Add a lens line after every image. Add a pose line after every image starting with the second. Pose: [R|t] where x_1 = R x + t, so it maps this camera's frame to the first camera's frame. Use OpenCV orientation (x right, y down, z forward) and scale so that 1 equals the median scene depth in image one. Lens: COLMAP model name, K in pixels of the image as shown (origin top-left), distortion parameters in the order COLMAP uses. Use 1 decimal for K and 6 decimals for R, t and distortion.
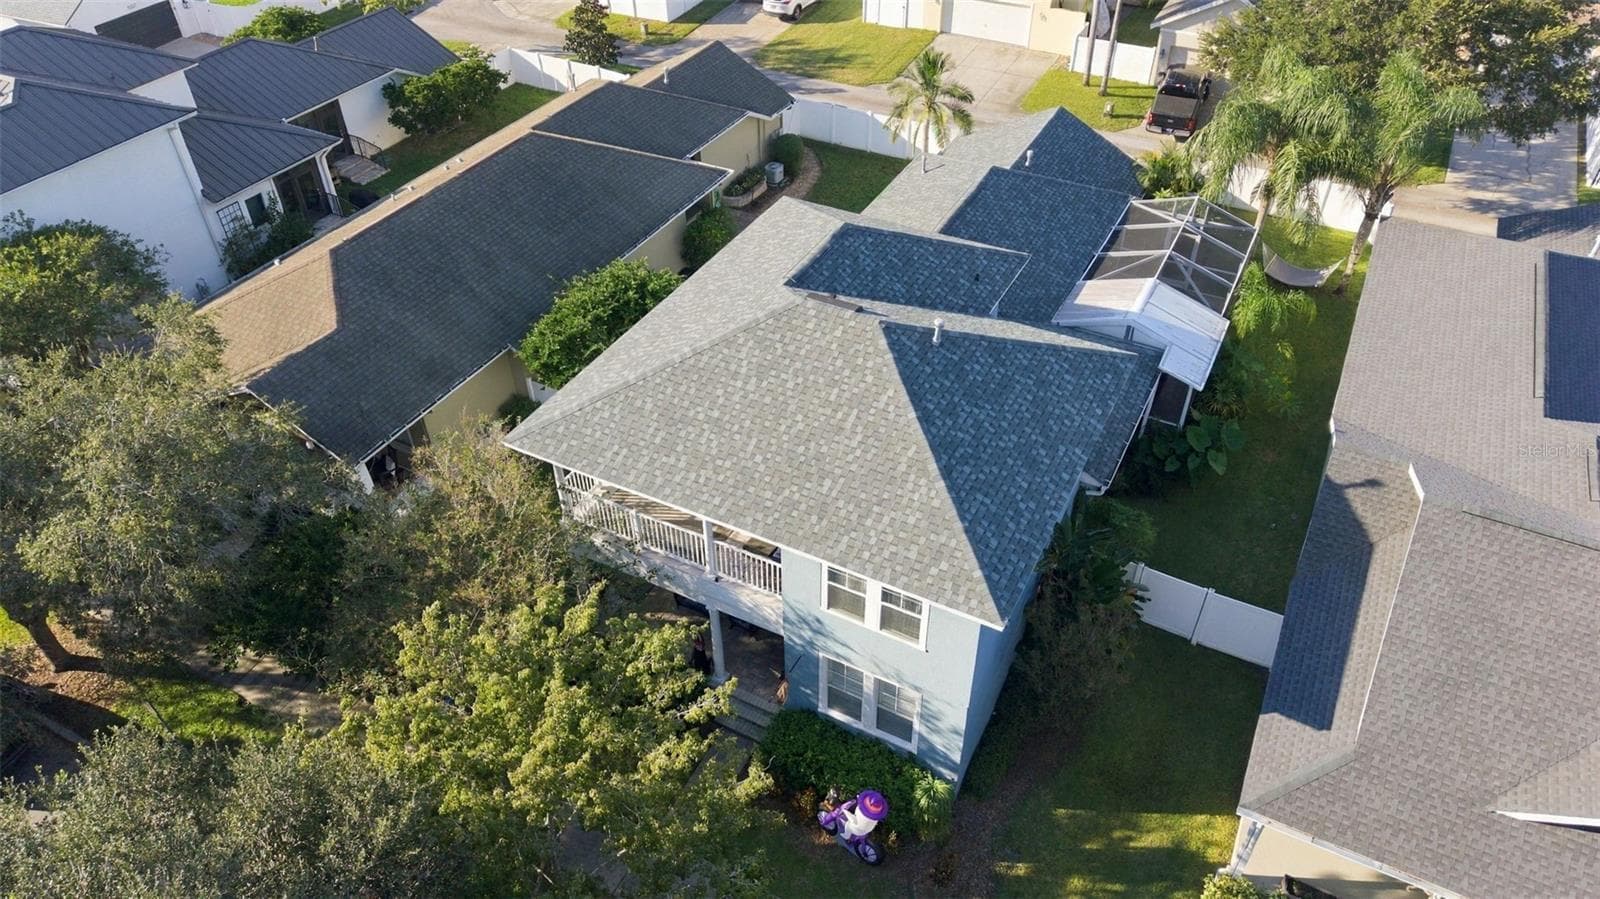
lens RADIAL K [[1067.4, 0, 800.0], [0, 1067.4, 449.5], [0, 0, 1]] dist [0.001235, 0.000058]
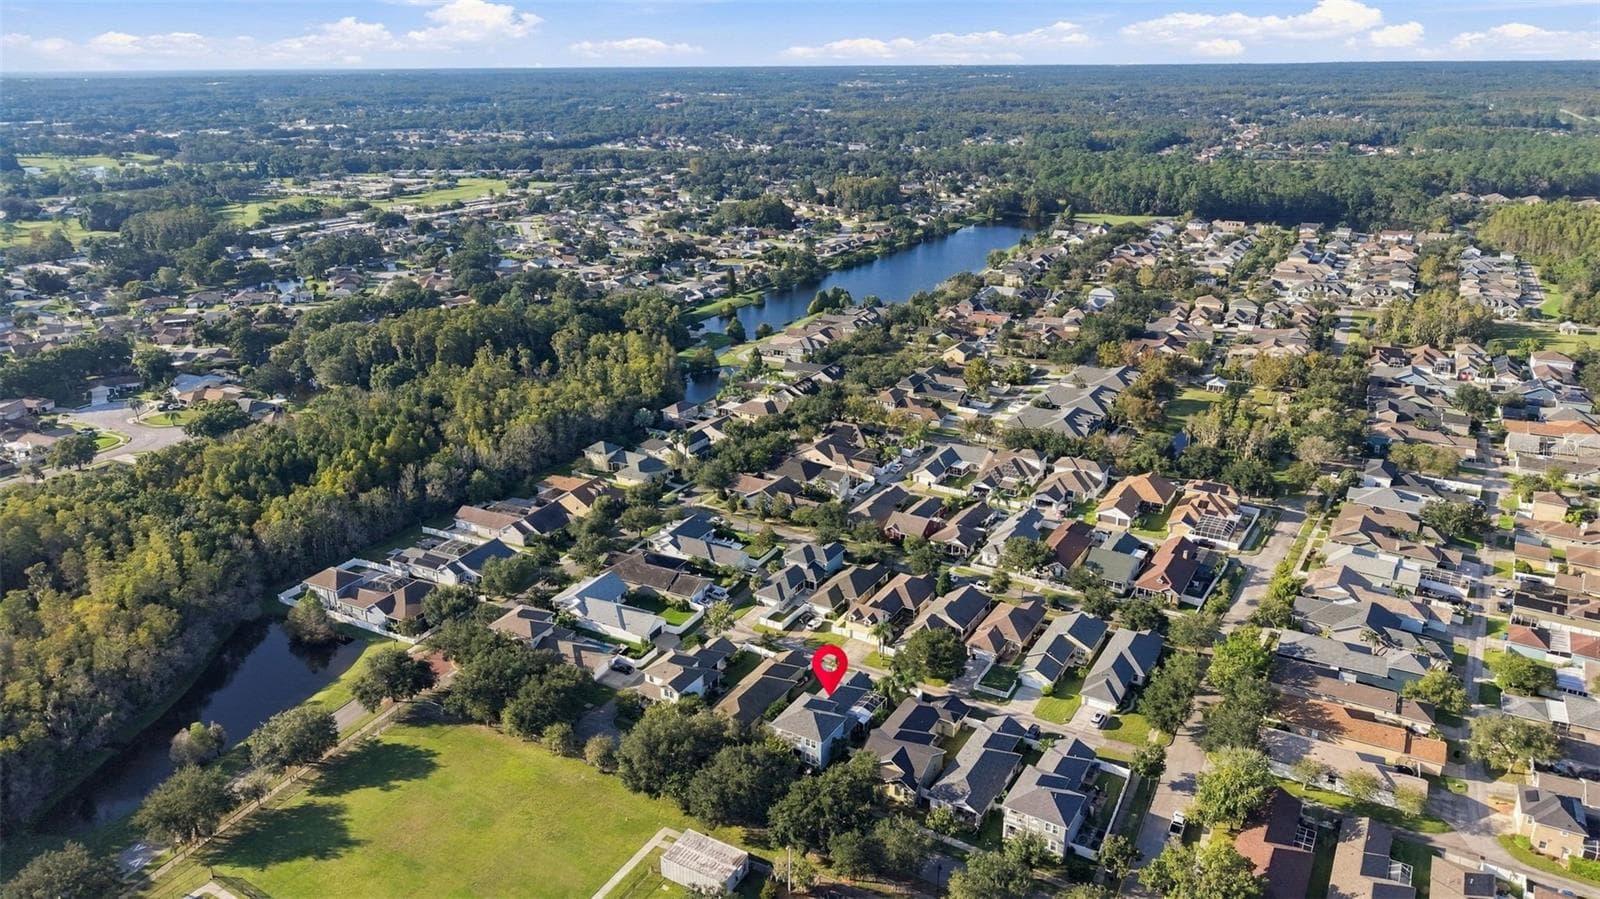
lens RADIAL K [[1067.4, 0, 800.0], [0, 1067.4, 449.5], [0, 0, 1]] dist [0.001235, 0.000058]
pose [[0.998939, 0.020228, -0.041381, 0.208009], [-0.033176, 0.939196, -0.341775, 0.618901], [0.031952, 0.342786, 0.938870, -5.821322]]
